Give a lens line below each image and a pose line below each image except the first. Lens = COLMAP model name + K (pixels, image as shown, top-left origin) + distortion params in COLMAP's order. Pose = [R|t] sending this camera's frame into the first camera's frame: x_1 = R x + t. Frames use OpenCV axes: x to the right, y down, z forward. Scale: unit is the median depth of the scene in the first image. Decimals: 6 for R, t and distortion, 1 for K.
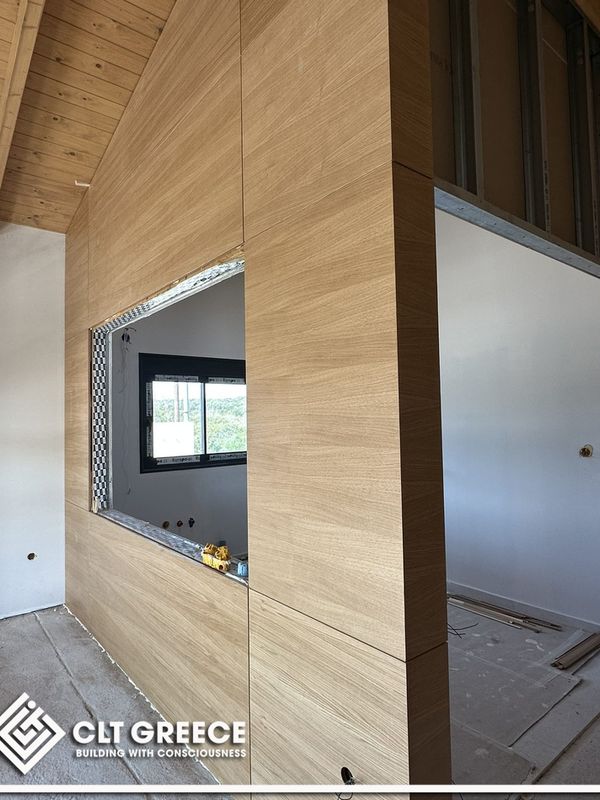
lens RADIAL K [[483.1, 0, 294.4], [0, 483.1, 398.0], [0, 0, 1]] dist [-0.009230, 0.004501]
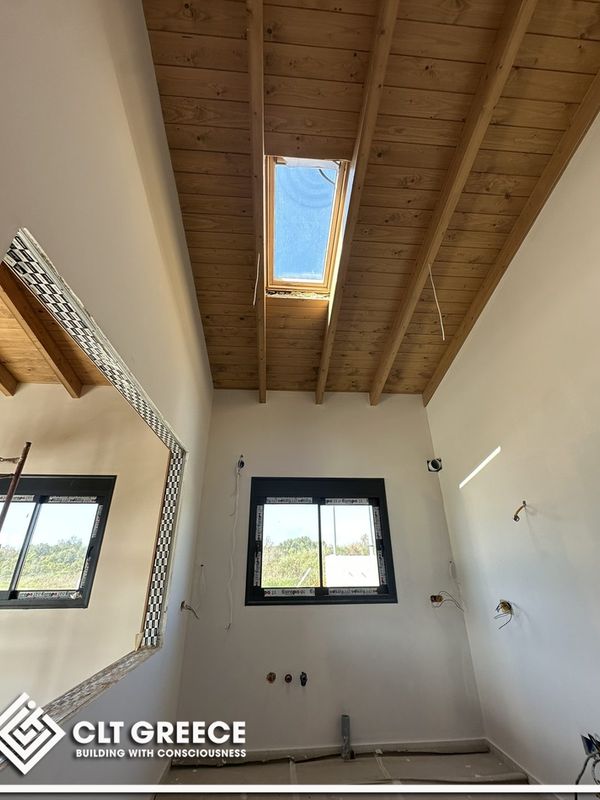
lens RADIAL K [[344.6, 0, 298.4], [0, 344.6, 399.9], [0, 0, 1]] dist [-0.006606, 0.001478]
pose [[0.825753, -0.230276, -0.514883, 0.371043], [0.012909, 0.920339, -0.390909, 0.092100], [0.563884, 0.316148, 0.762945, 0.761812]]
